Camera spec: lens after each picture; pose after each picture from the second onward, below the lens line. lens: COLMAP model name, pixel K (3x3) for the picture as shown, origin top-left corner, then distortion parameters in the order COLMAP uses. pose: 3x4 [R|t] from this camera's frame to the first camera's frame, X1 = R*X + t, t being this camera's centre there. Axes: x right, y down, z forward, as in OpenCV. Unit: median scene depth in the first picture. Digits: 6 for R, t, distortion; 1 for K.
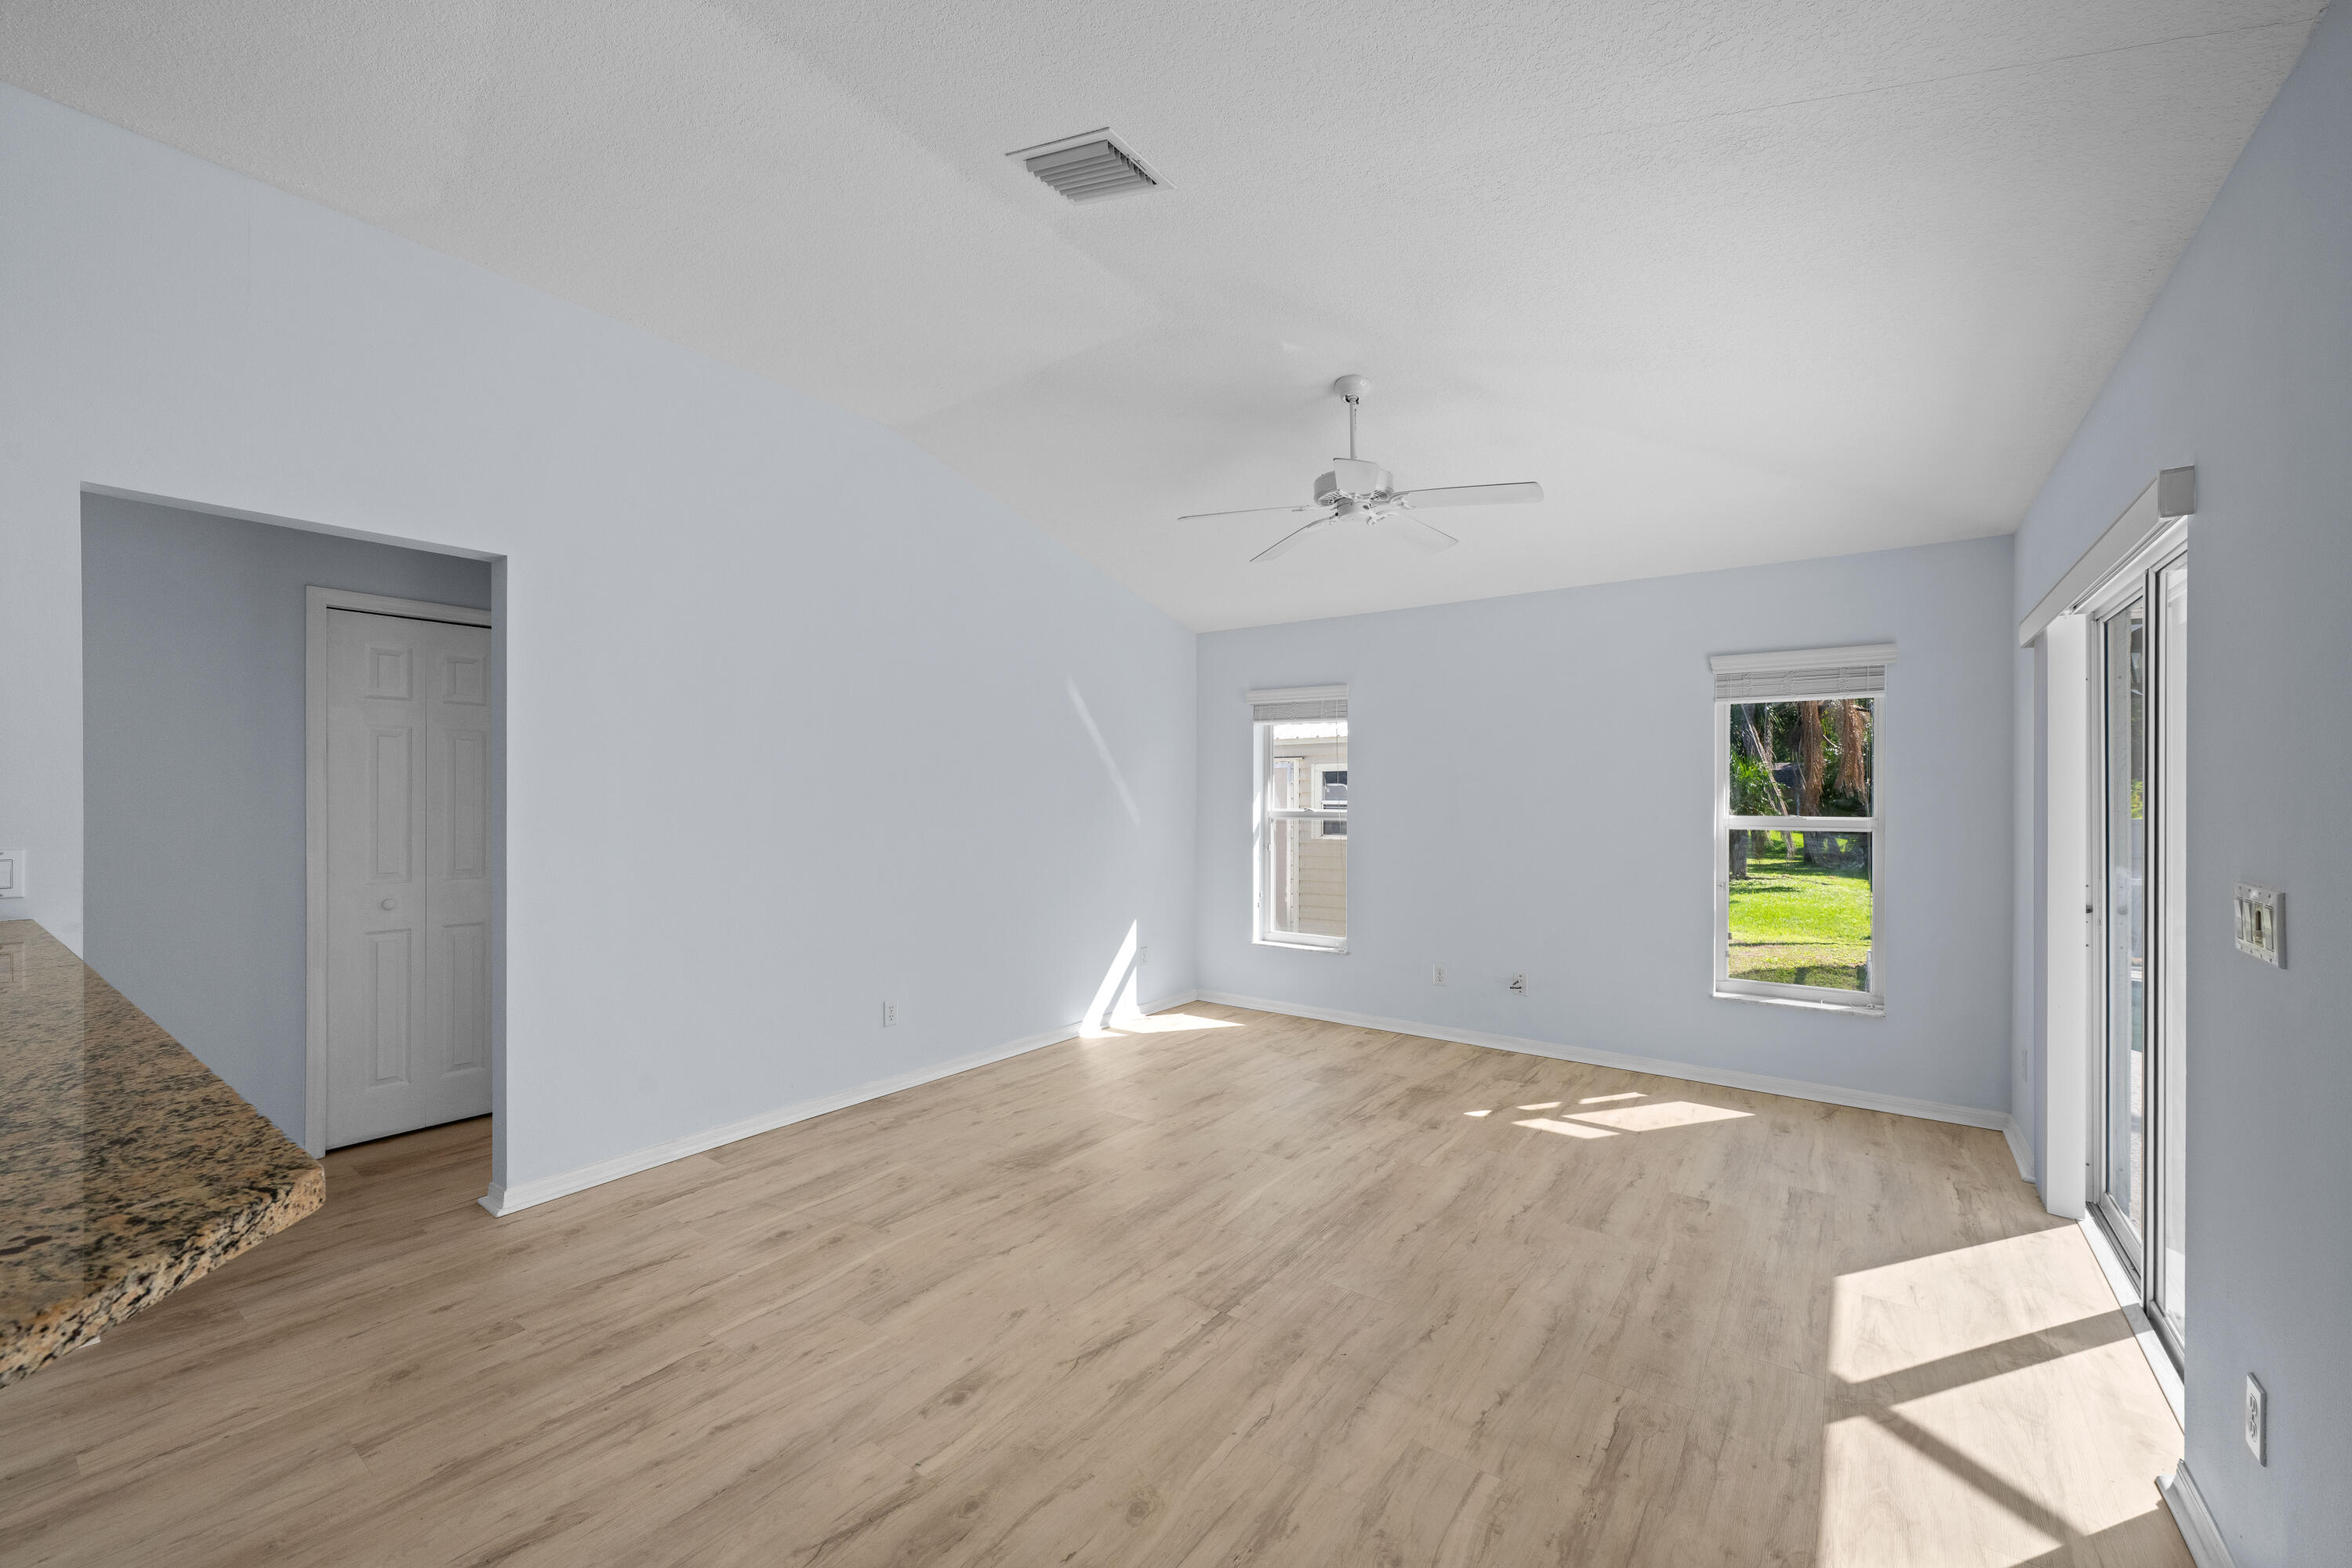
lens RADIAL K [[929.5, 0, 1178.5], [0, 929.5, 797.6], [0, 0, 1]] dist [0.001078, 0.000133]
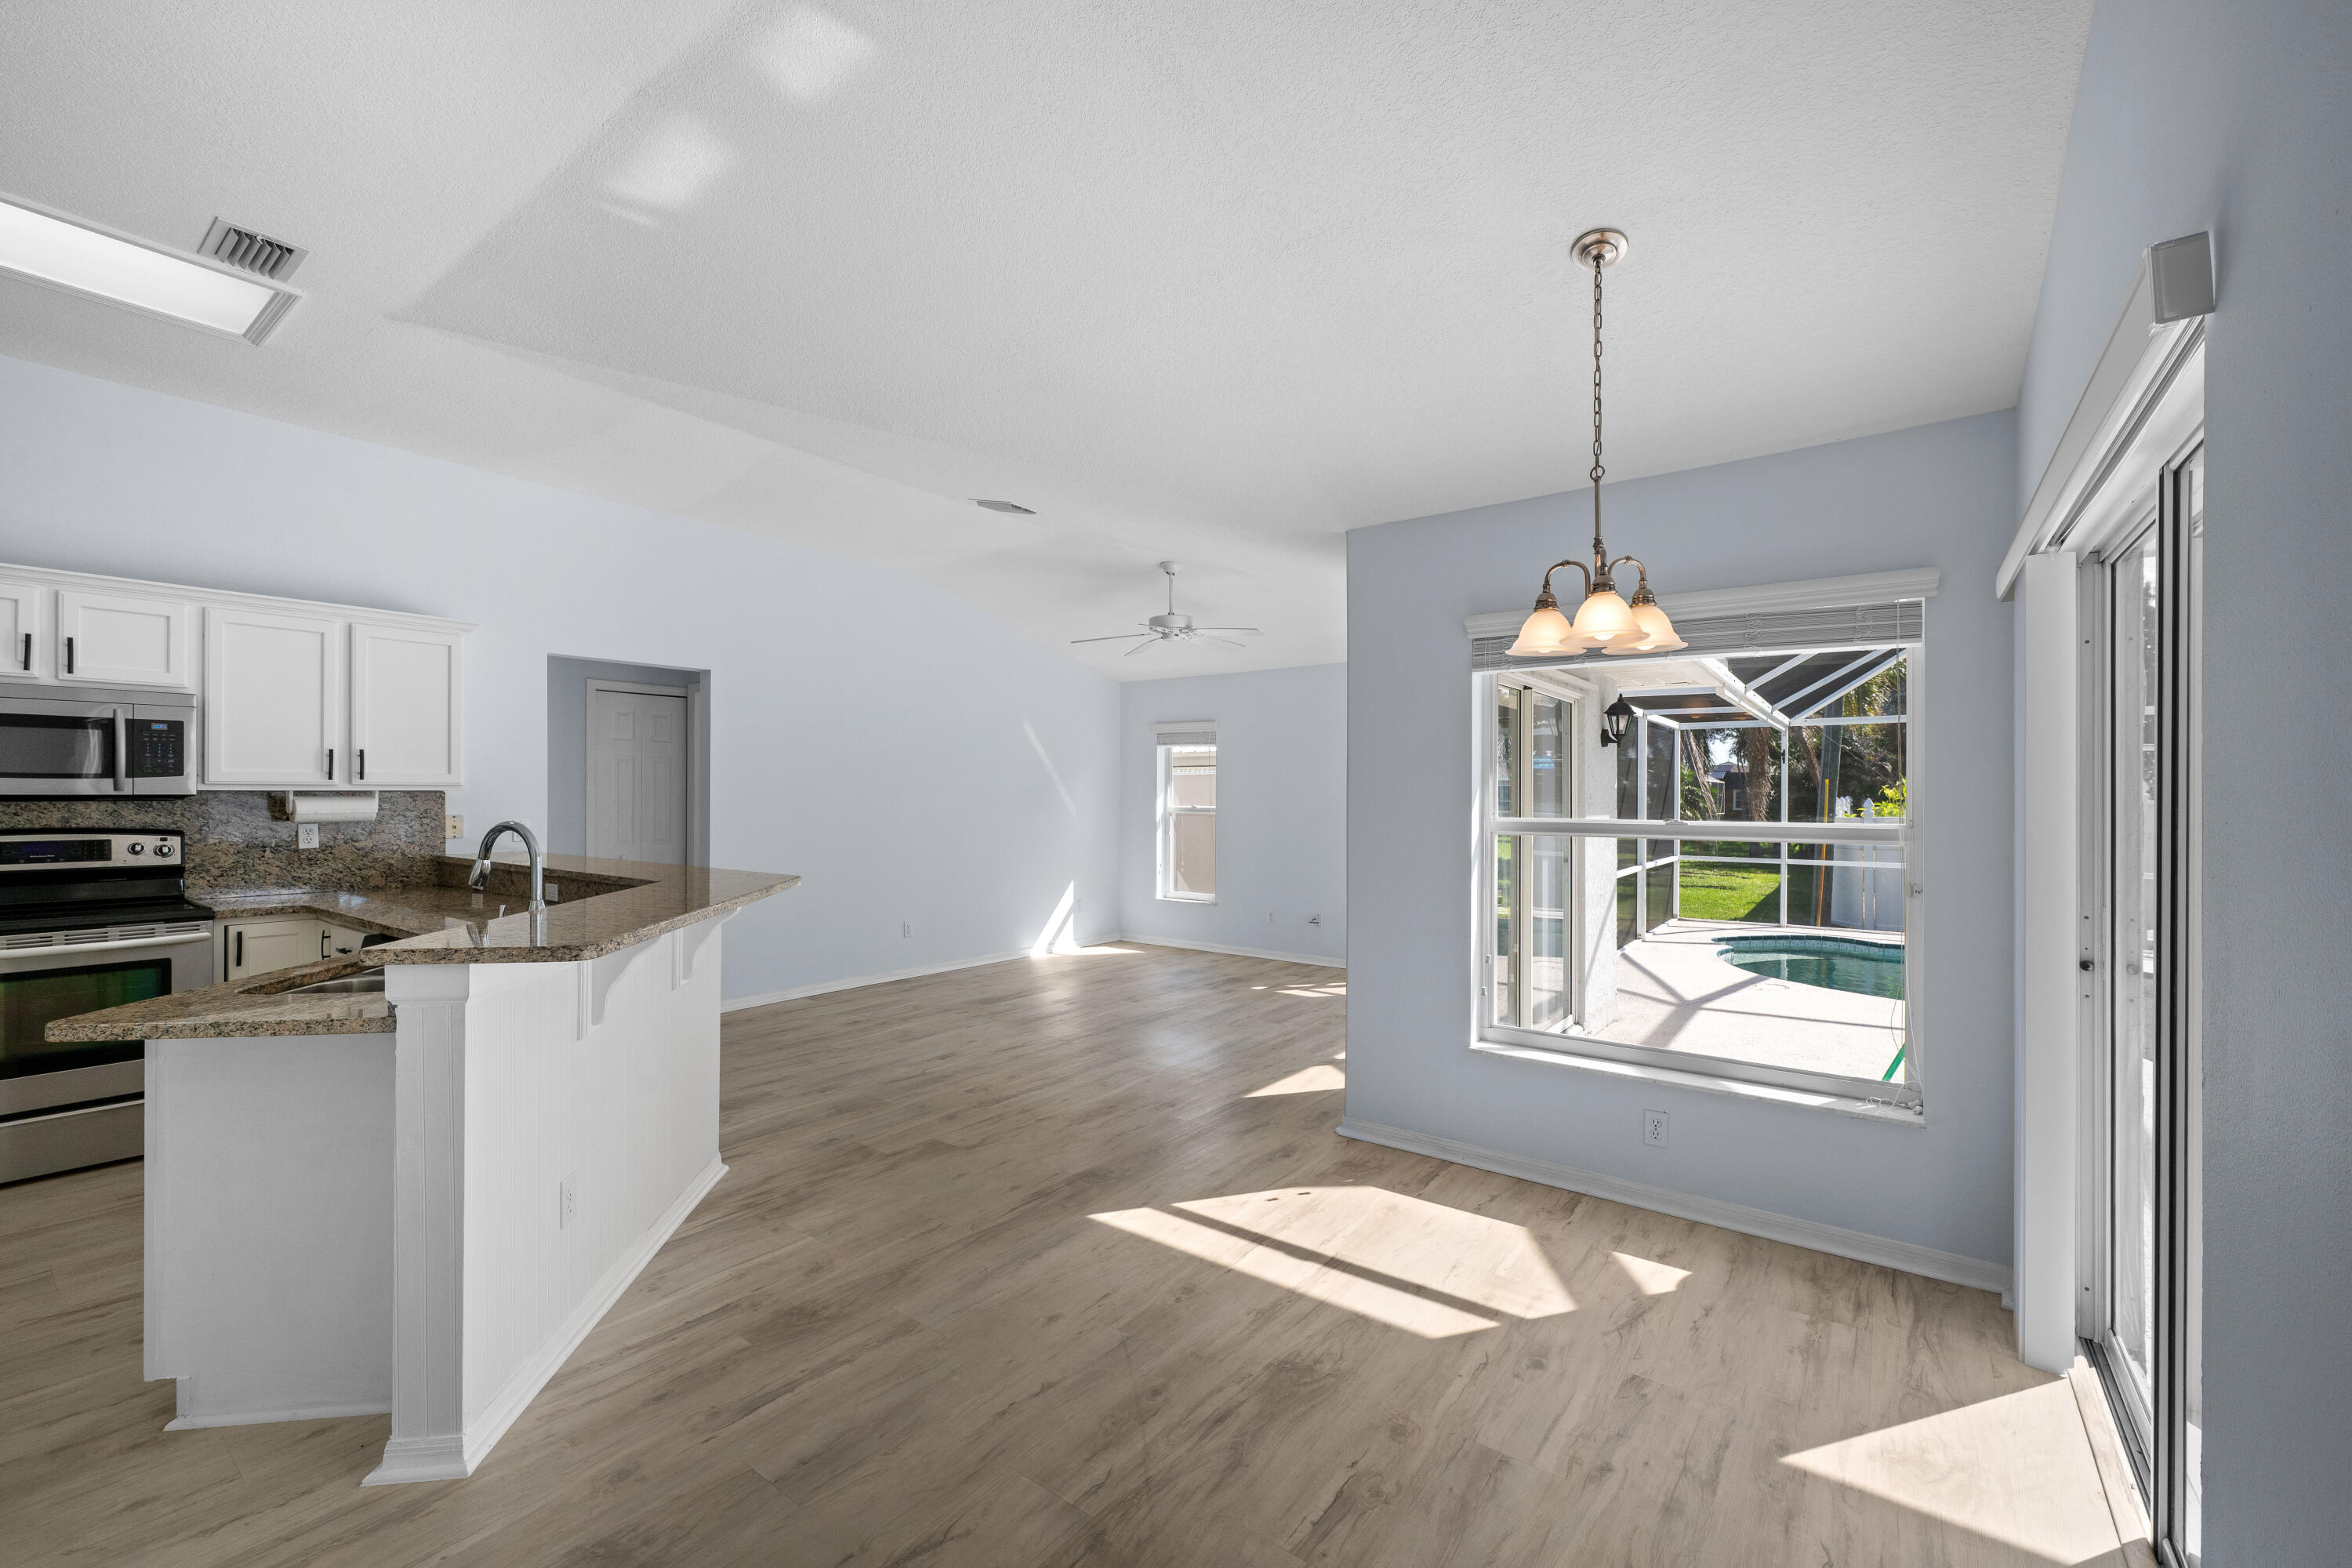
lens RADIAL K [[959.4, 0, 1174.8], [0, 959.4, 794.7], [0, 0, 1]] dist [-0.000685, 0.000170]
pose [[0.999871, 0.001777, -0.015965, 0.240906], [-0.001835, 0.999992, -0.003592, 0.000696], [0.015958, 0.003621, 0.999866, -0.881345]]
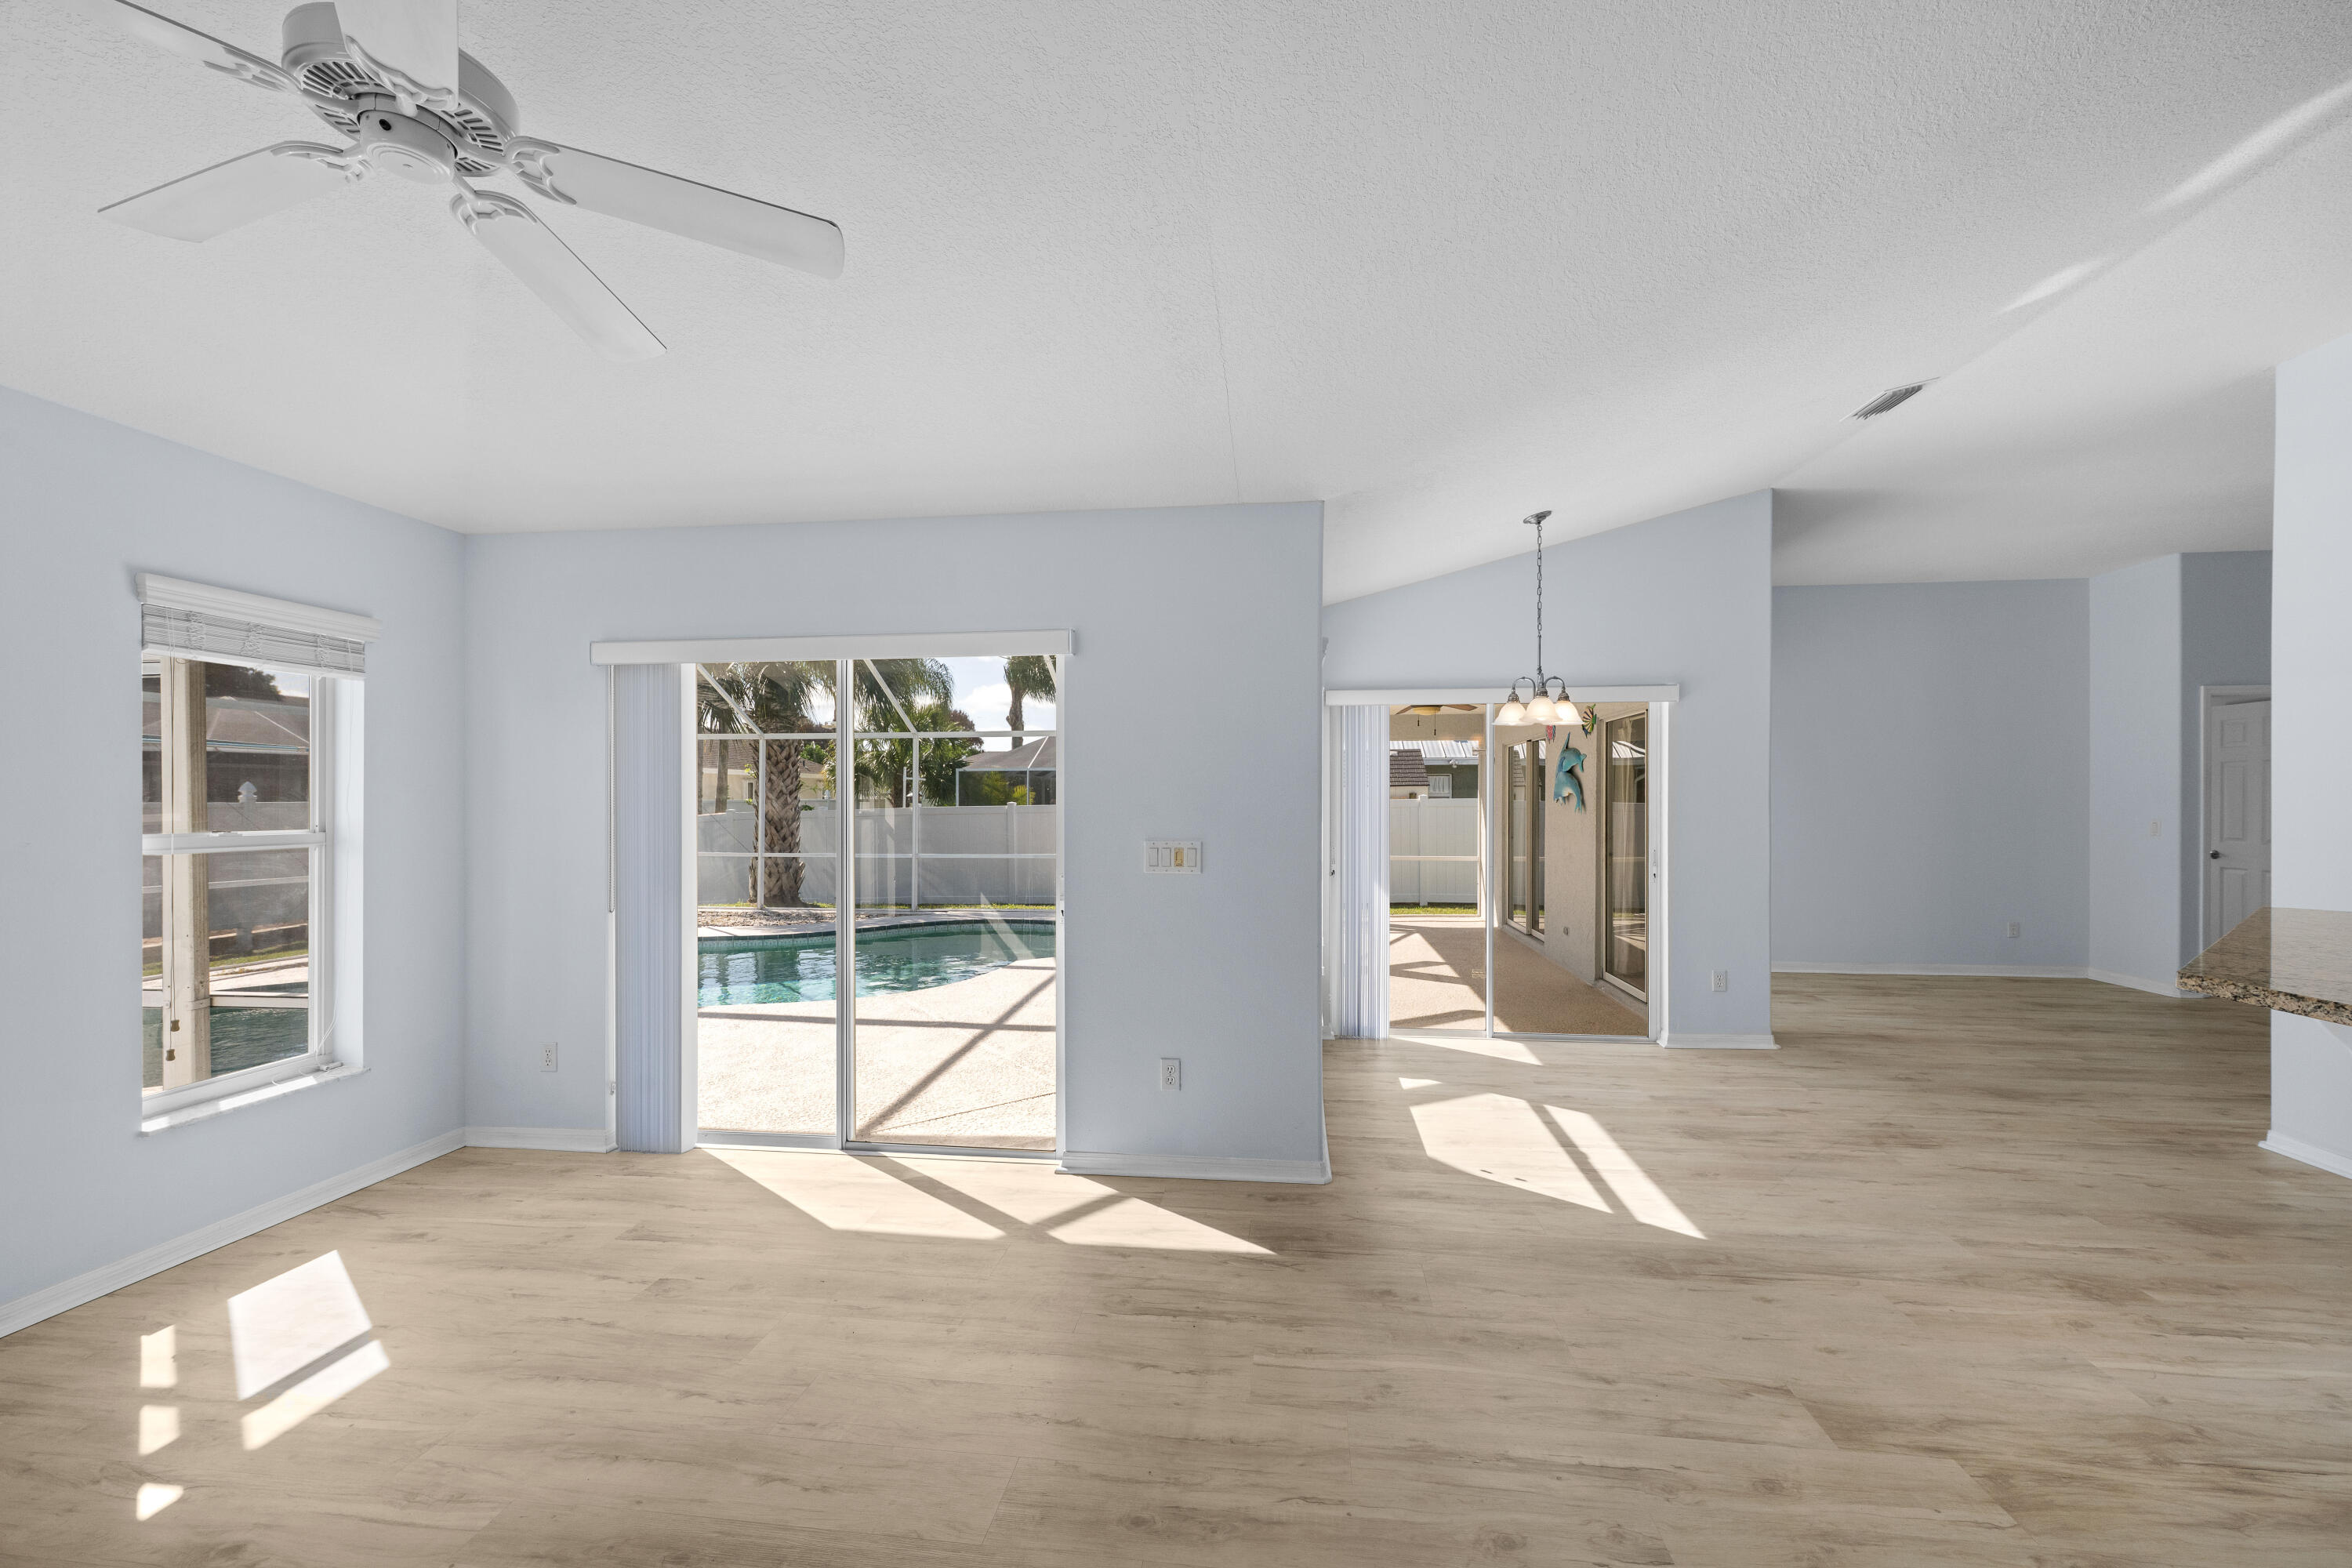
lens RADIAL K [[938.0, 0, 1185.9], [0, 938.0, 806.4], [0, 0, 1]] dist [0.000866, -0.000146]
pose [[-0.489104, -0.006857, 0.872198, -0.395627], [0.002106, 0.999957, 0.009043, -0.005155], [-0.872223, 0.006260, -0.489069, 0.960606]]
